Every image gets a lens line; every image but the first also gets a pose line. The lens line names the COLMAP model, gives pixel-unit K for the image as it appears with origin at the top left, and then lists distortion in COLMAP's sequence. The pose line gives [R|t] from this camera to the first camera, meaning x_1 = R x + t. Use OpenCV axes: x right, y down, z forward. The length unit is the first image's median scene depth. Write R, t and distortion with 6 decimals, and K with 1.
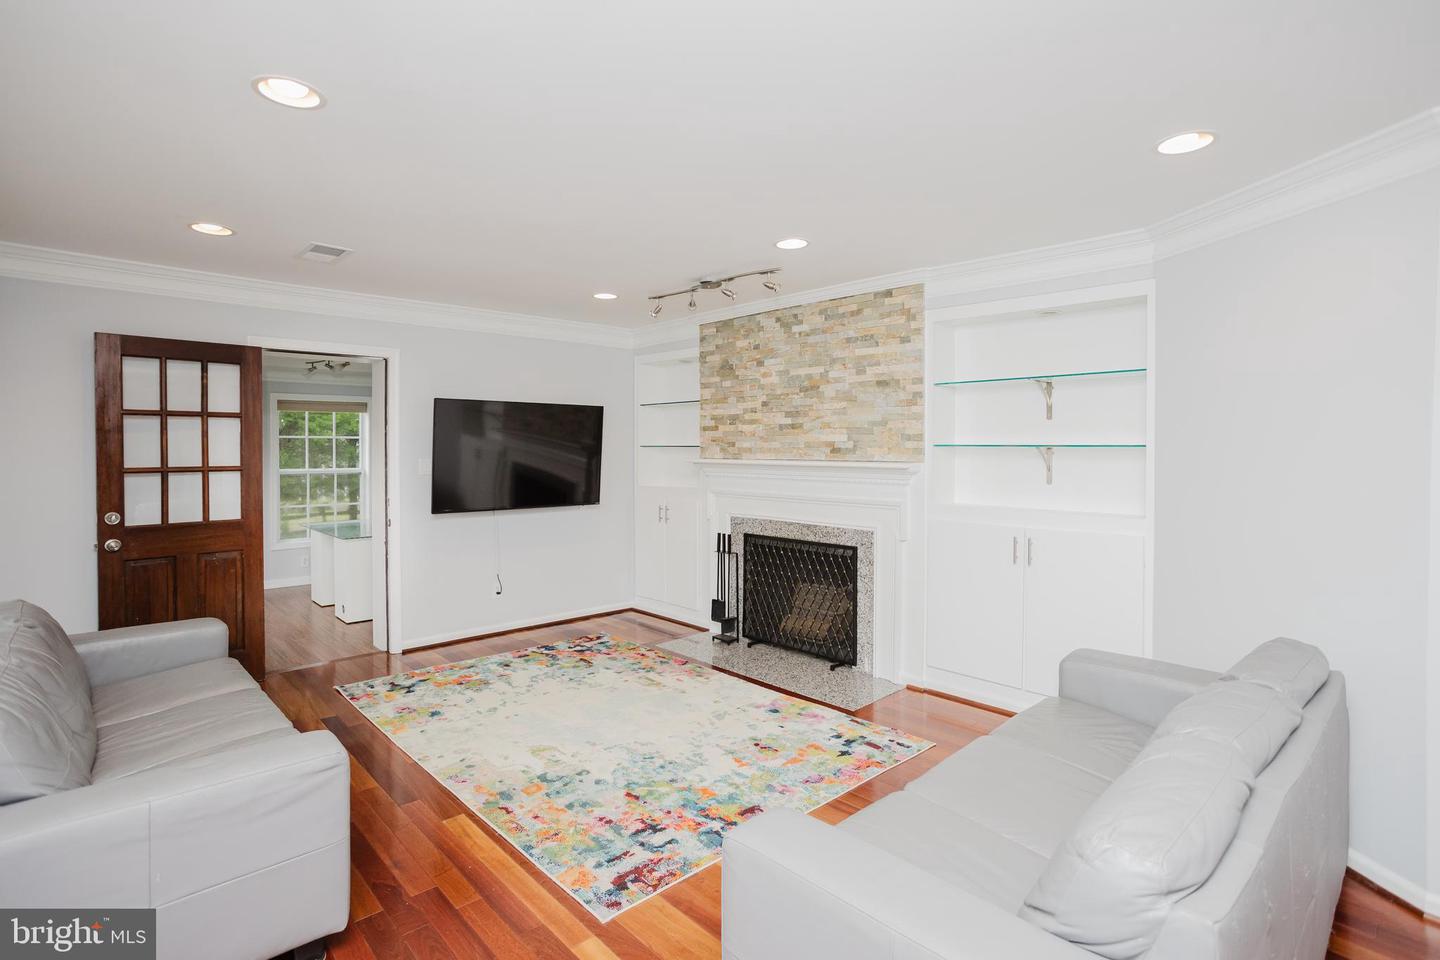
lens RADIAL K [[708.4, 0, 732.5], [0, 708.4, 451.3], [0, 0, 1]] dist [-0.031303, 0.011605]
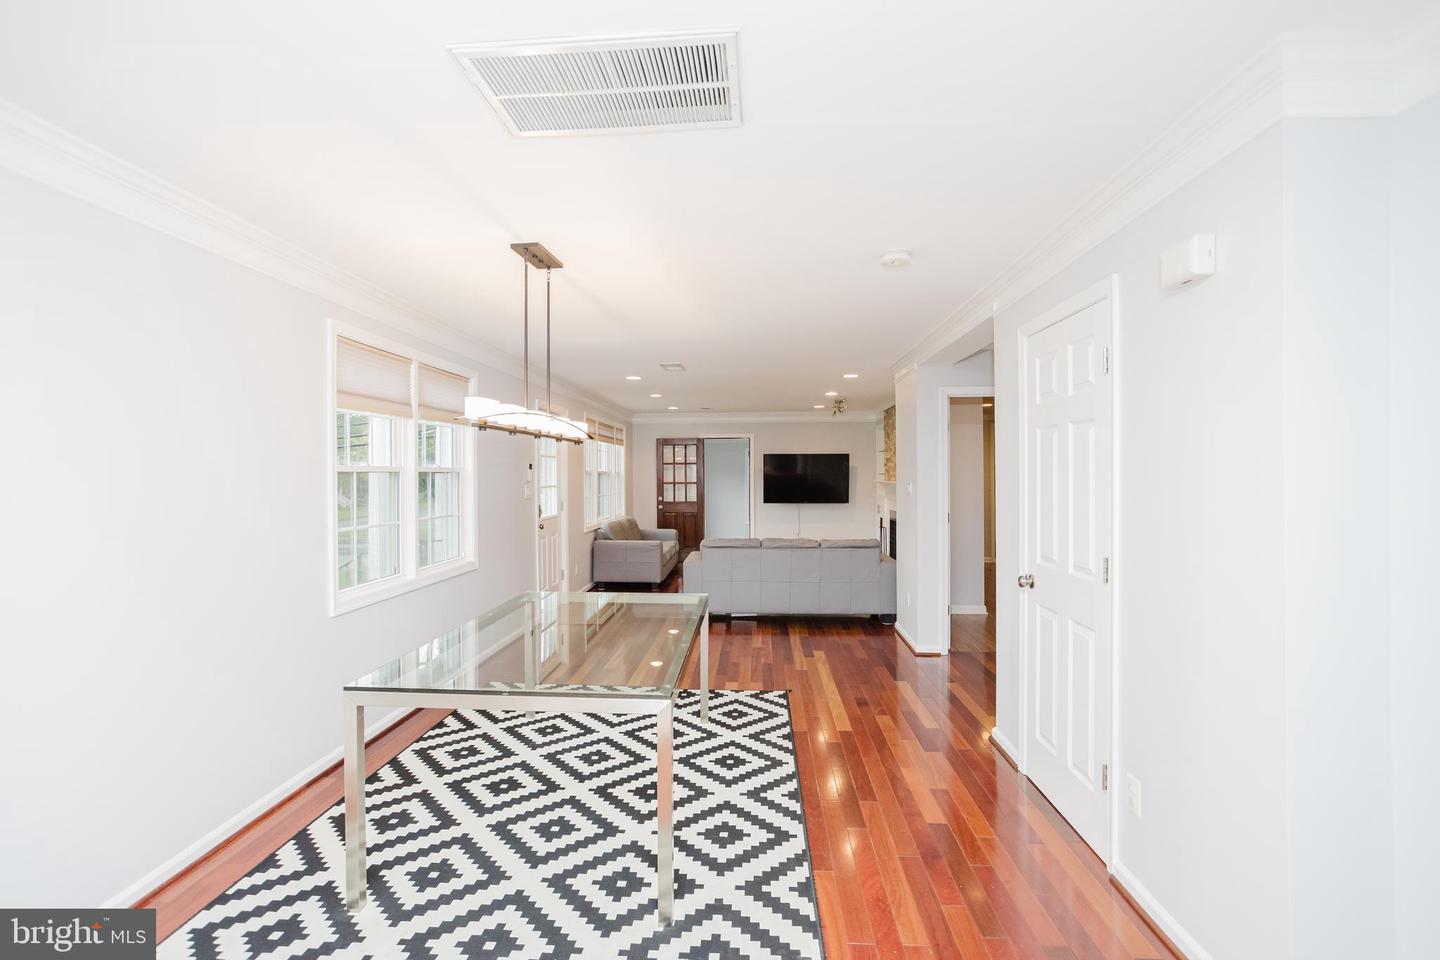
lens RADIAL K [[708.4, 0, 723.3], [0, 708.4, 480.2], [0, 0, 1]] dist [-0.031303, 0.011605]
pose [[0.684944, -0.005447, -0.728575, 1.446462], [-0.001738, 0.999957, -0.009110, 0.040264], [0.728593, 0.007506, 0.684905, -0.861689]]
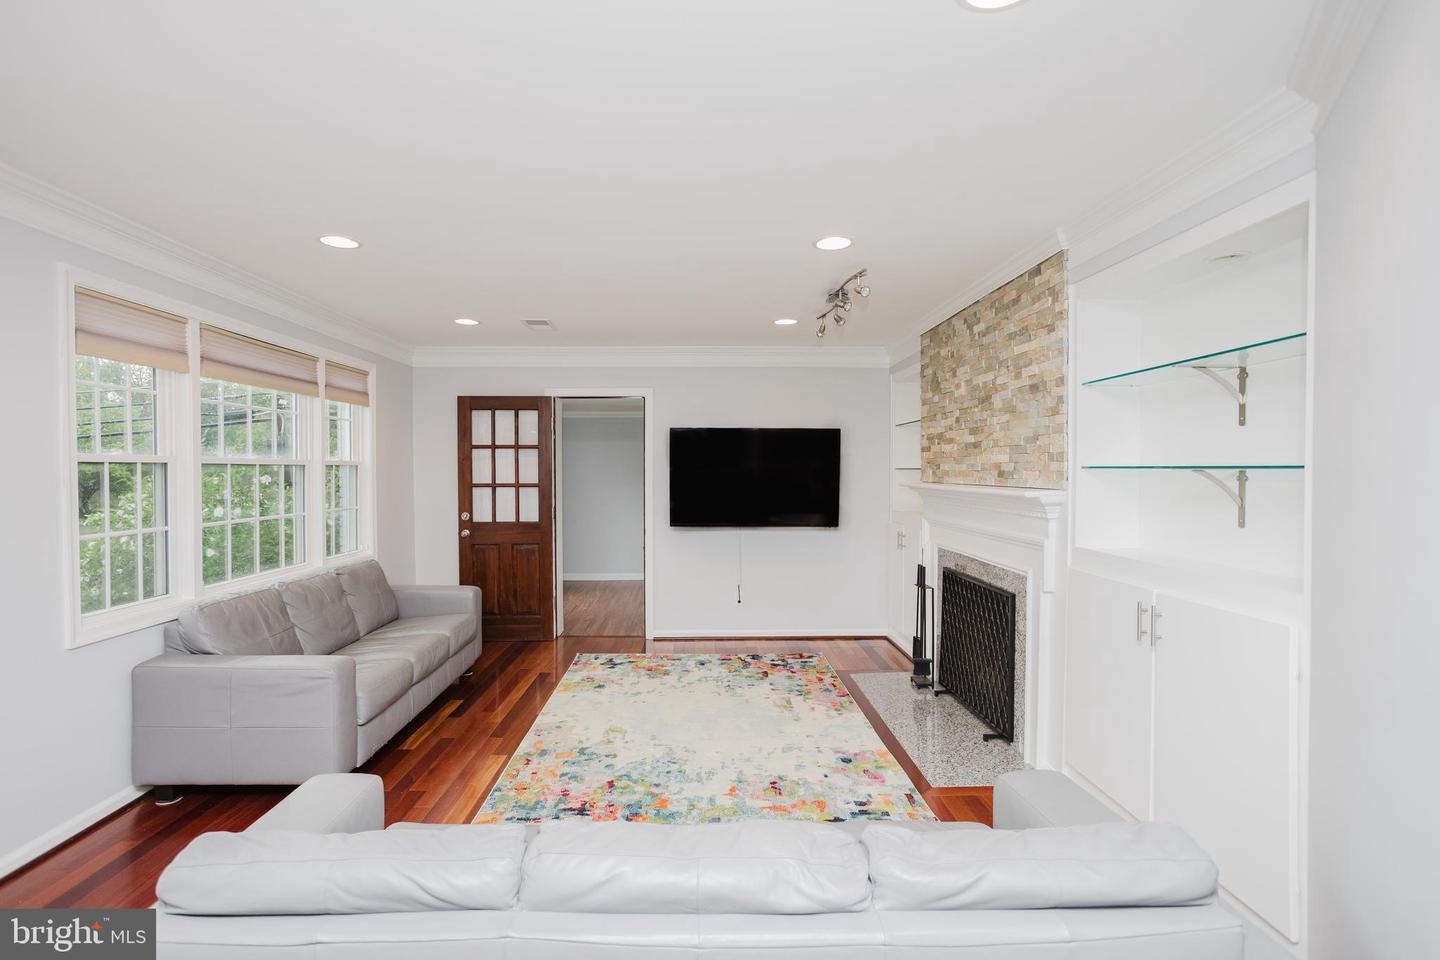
lens RADIAL K [[708.4, 0, 724.3], [0, 708.4, 480.0], [0, 0, 1]] dist [-0.031303, 0.011605]
pose [[0.739253, 0.009668, -0.673358, 0.528832], [-0.004285, 0.999944, 0.009652, -0.000577], [0.673414, -0.004250, 0.739254, 0.217809]]
